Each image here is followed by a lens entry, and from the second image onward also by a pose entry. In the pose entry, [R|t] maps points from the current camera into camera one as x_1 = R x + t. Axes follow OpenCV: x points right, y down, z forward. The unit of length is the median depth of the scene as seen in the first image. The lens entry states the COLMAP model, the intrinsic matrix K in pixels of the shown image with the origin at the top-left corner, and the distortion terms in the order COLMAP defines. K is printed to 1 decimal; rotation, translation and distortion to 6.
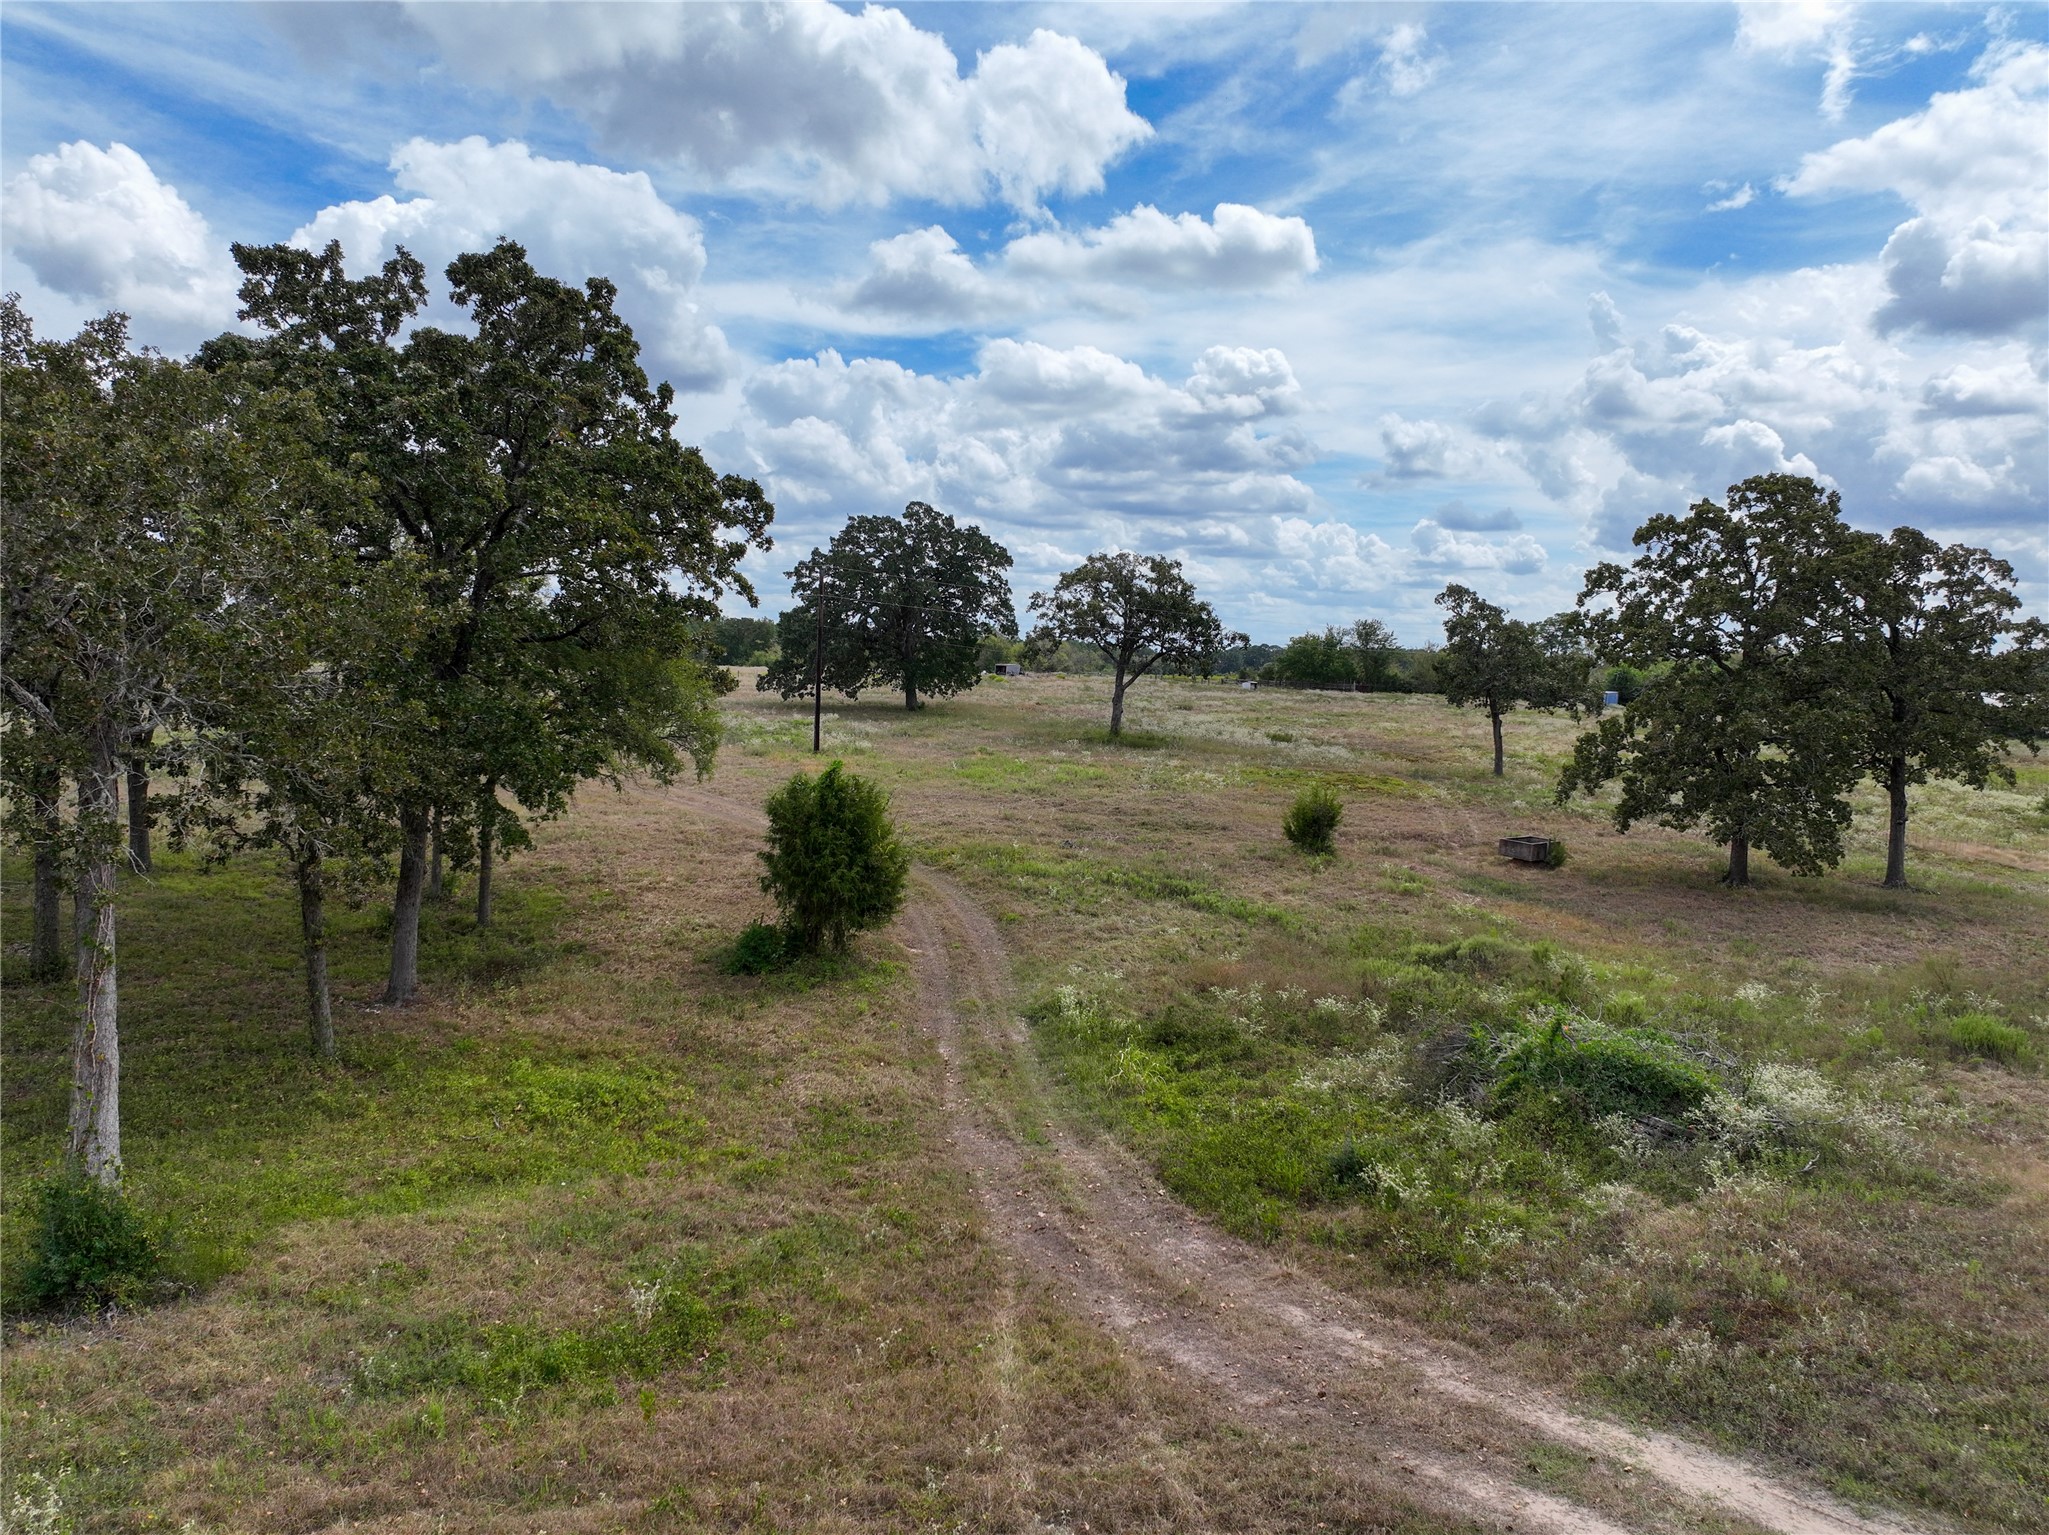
lens RADIAL K [[1424.1, 0, 1020.2], [0, 1424.1, 771.7], [0, 0, 1]] dist [0.031883, -0.049798]
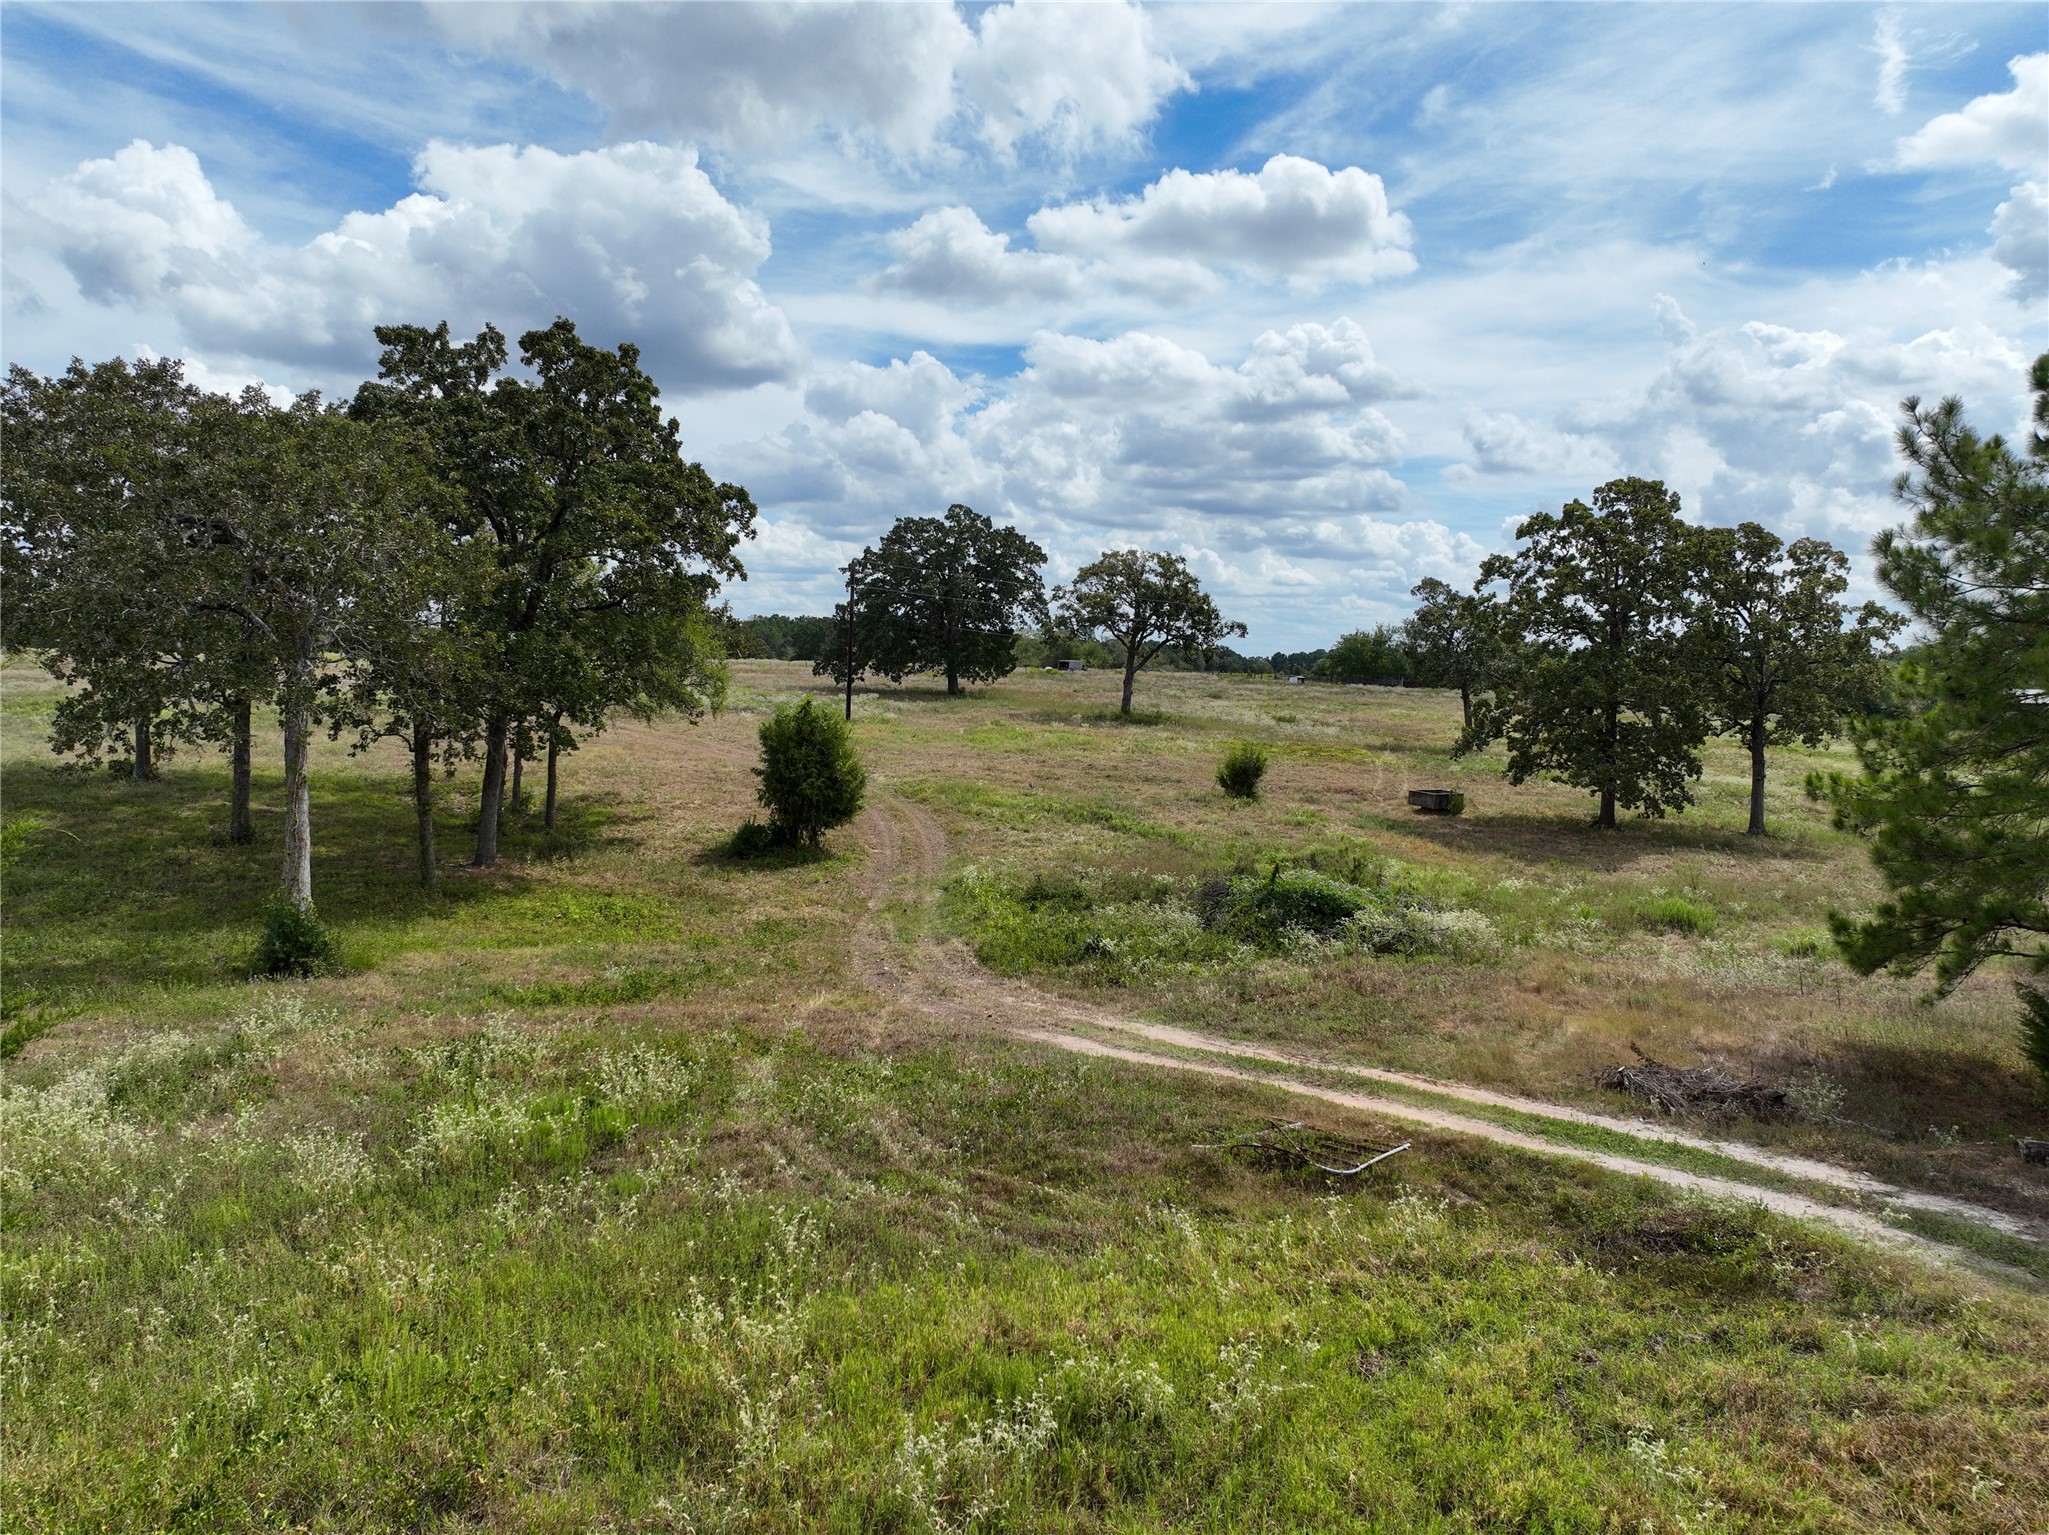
lens RADIAL K [[1418.8, 0, 1024.5], [0, 1418.8, 767.5], [0, 0, 1]] dist [0.001909, -0.000488]
pose [[0.998159, 0.008133, -0.060106, 0.094033], [-0.008426, 0.999954, -0.004629, 0.037962], [0.060066, 0.005127, 0.998181, -0.187524]]
